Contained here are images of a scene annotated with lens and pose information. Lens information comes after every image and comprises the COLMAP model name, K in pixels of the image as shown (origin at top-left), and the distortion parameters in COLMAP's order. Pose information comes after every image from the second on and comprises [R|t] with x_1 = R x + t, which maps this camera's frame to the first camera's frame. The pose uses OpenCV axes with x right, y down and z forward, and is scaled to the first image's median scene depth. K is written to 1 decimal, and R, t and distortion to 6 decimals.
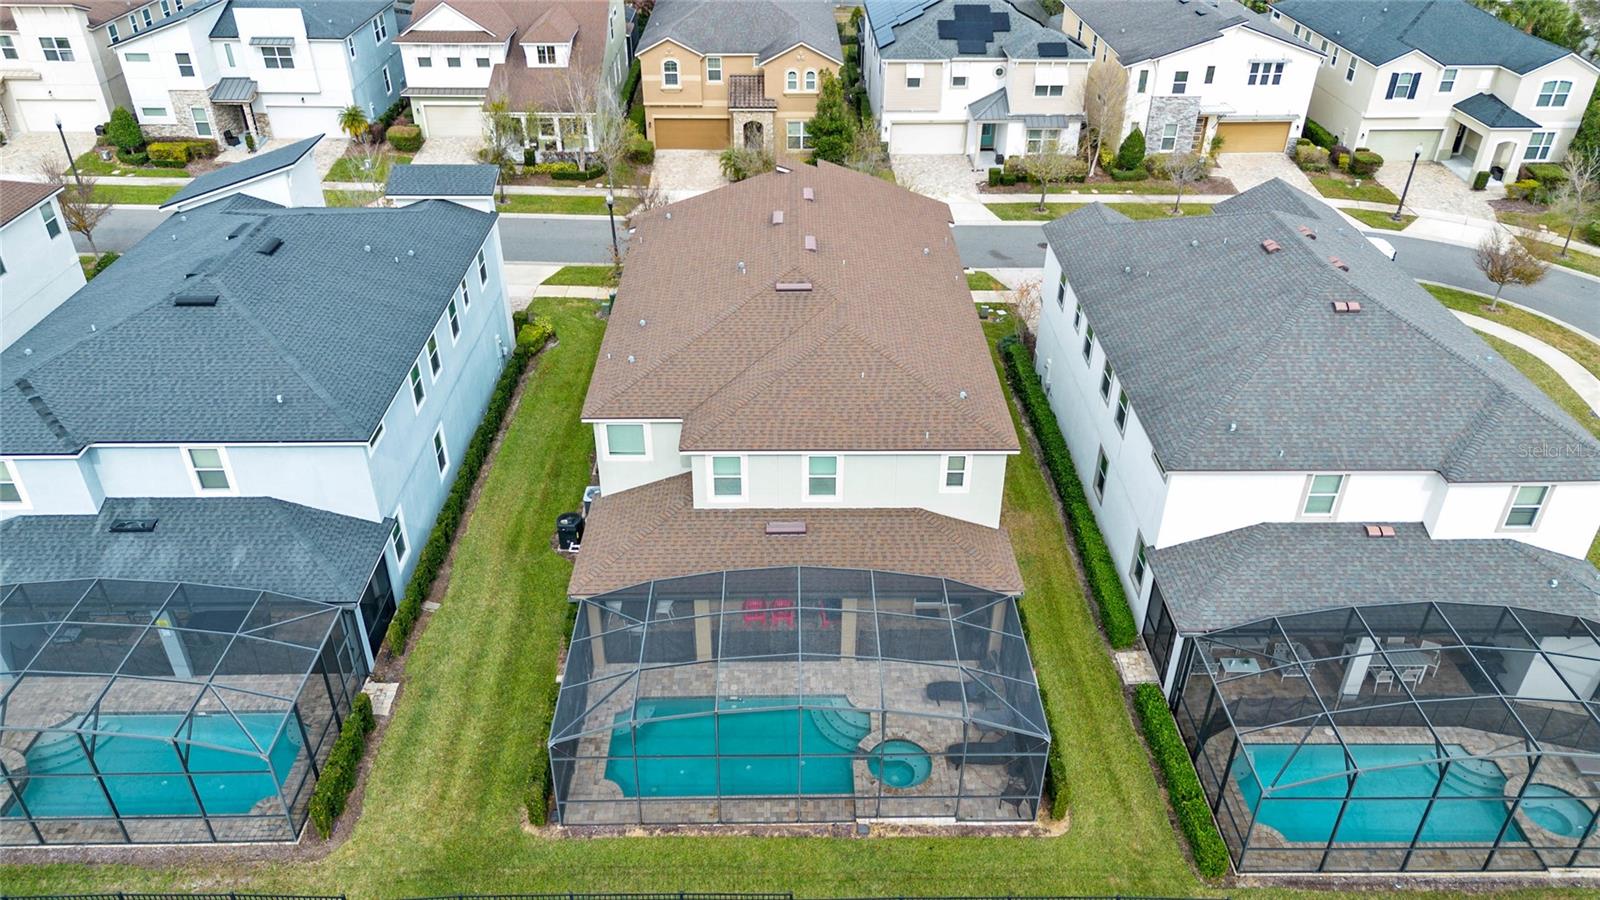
lens RADIAL K [[1126.9, 0, 805.6], [0, 1126.9, 442.0], [0, 0, 1]] dist [0.091586, -0.140452]
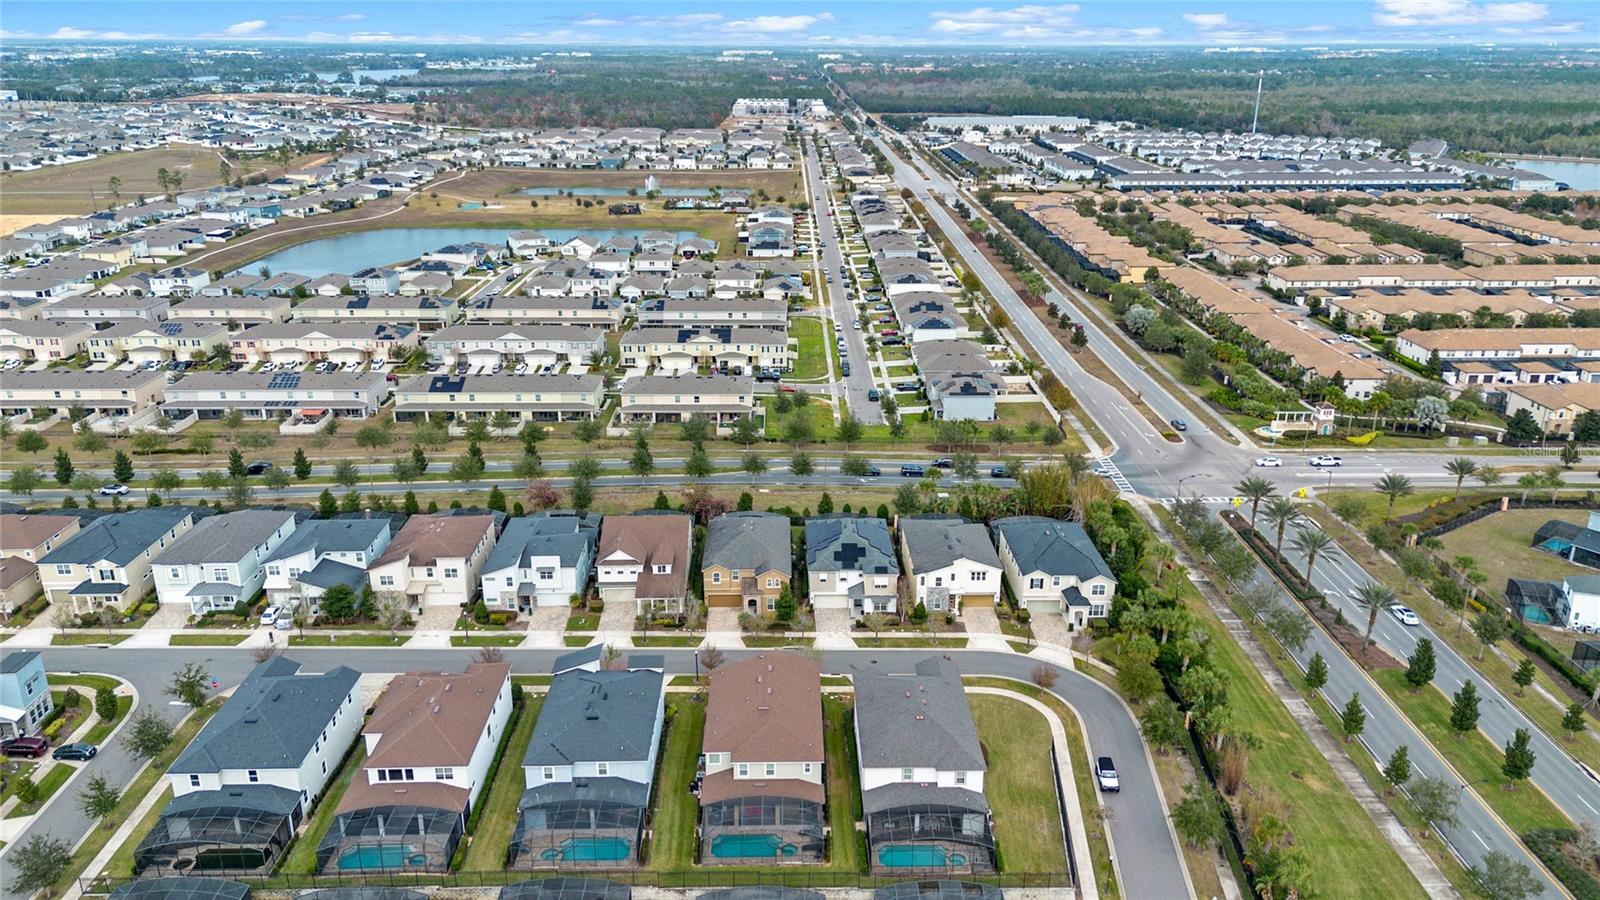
lens RADIAL K [[1126.9, 0, 805.6], [0, 1126.9, 442.0], [0, 0, 1]] dist [0.091586, -0.140452]
pose [[0.999992, -0.003302, 0.002069, 0.058753], [0.003683, 0.974152, -0.225865, -0.079880], [-0.001270, 0.225870, 0.974157, -1.305992]]
